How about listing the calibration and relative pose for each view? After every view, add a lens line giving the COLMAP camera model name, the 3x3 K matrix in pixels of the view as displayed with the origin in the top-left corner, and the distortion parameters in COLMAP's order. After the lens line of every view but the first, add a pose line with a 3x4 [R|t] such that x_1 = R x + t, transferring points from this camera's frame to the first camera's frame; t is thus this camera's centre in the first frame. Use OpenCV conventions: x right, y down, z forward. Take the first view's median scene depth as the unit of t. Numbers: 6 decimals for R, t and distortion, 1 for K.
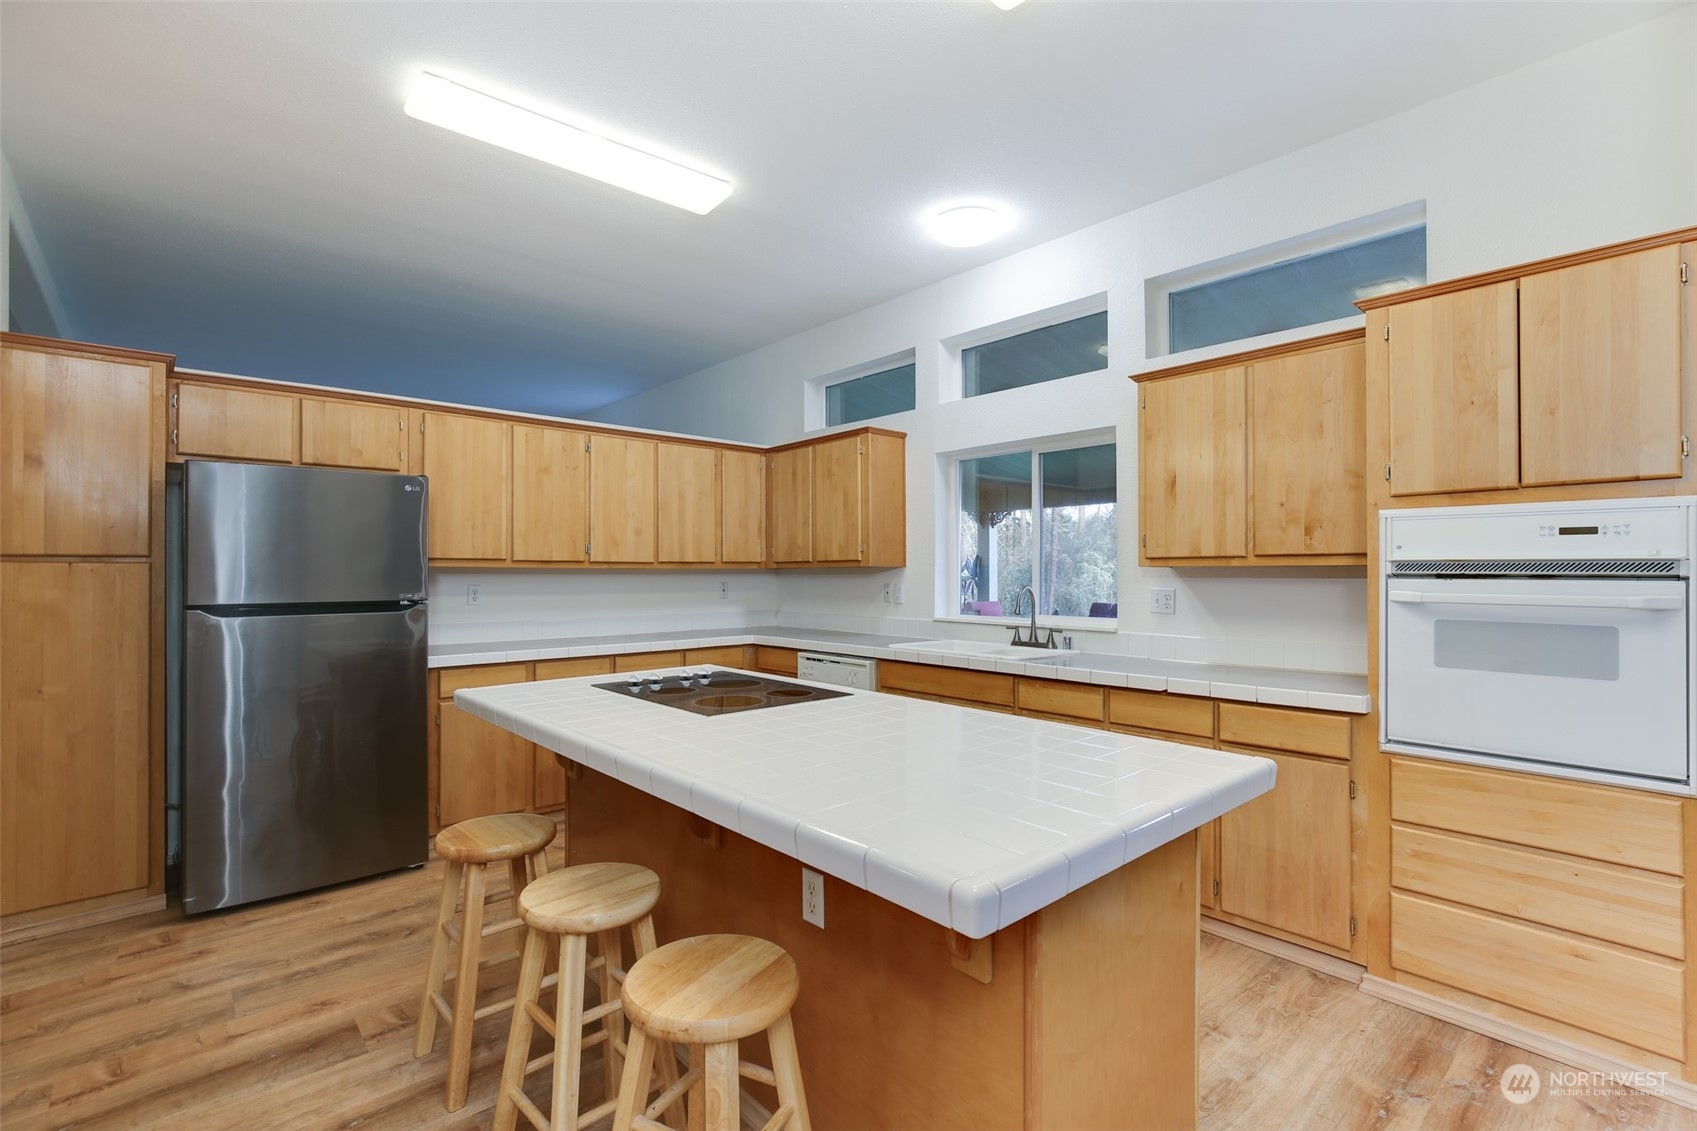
lens RADIAL K [[772.6, 0, 840.2], [0, 772.6, 566.8], [0, 0, 1]] dist [-0.012138, 0.000601]
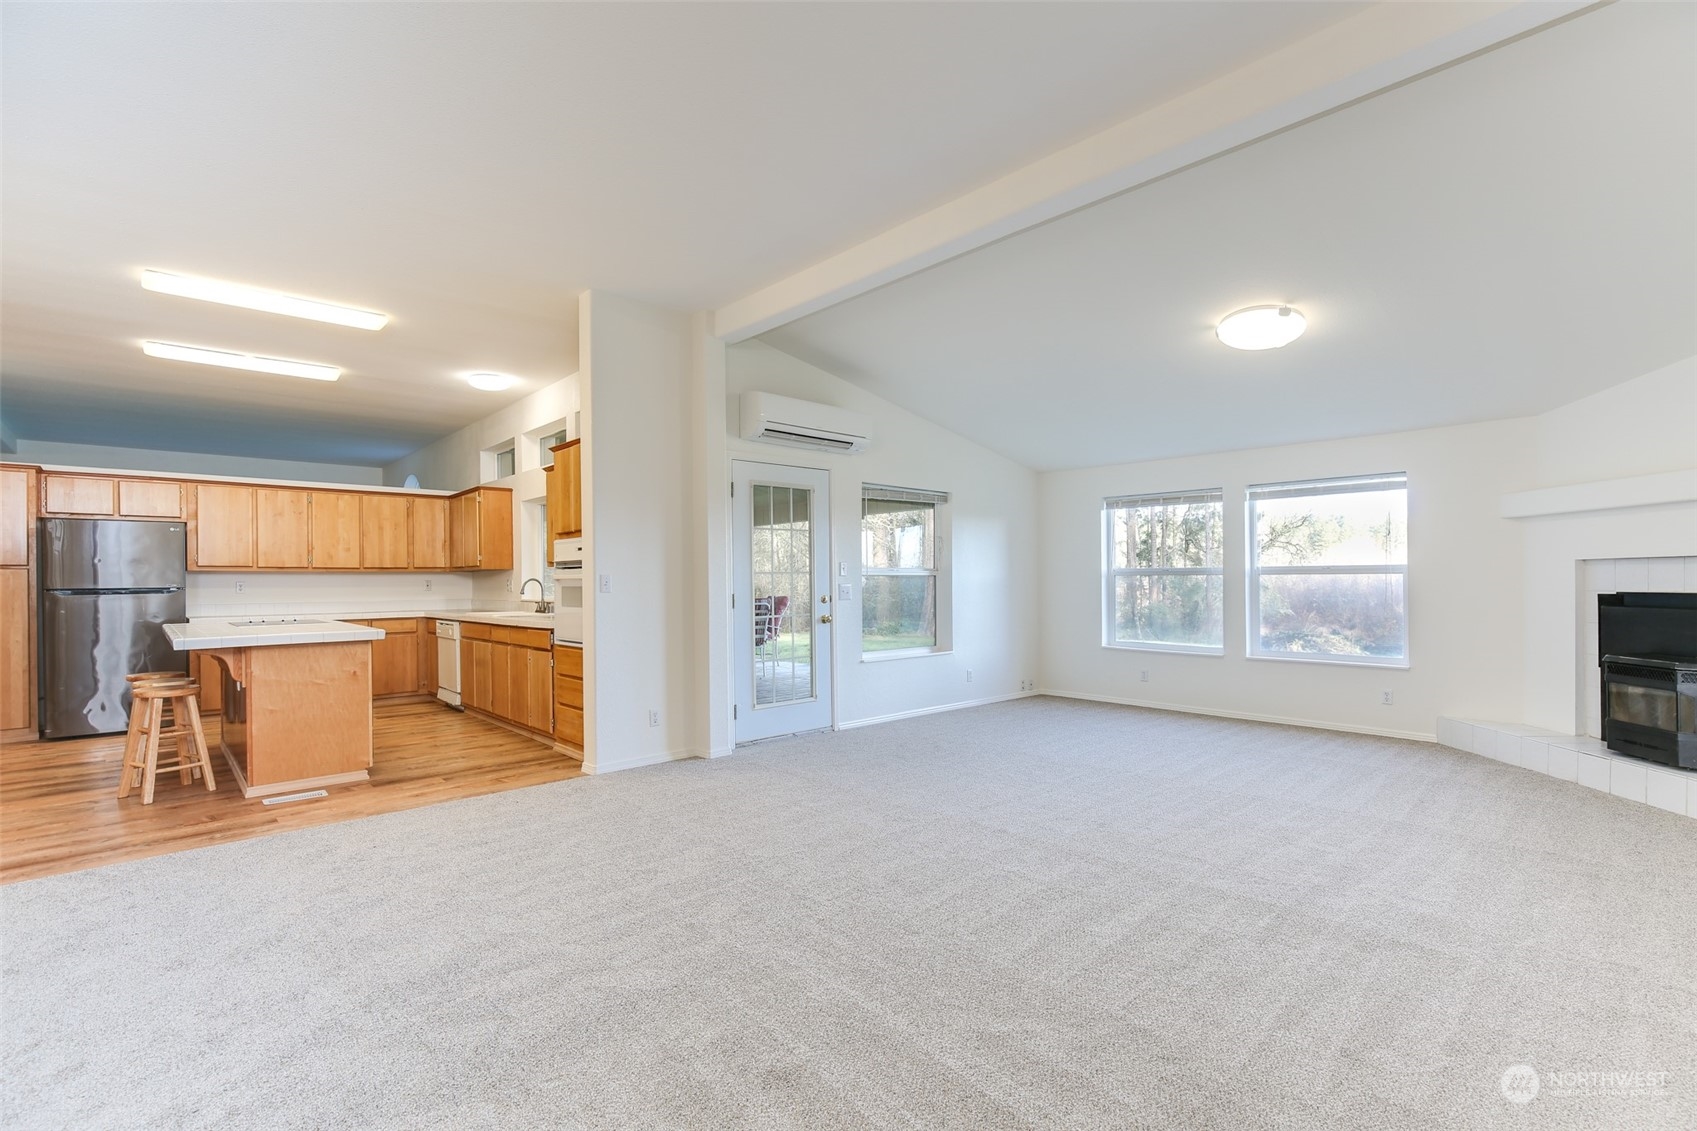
lens RADIAL K [[772.6, 0, 856.2], [0, 772.6, 576.5], [0, 0, 1]] dist [-0.012138, 0.000601]
pose [[0.999802, -0.008416, 0.018024, 0.844807], [0.008374, 0.999962, 0.002377, 0.019653], [-0.018043, -0.002225, 0.999835, -0.714564]]
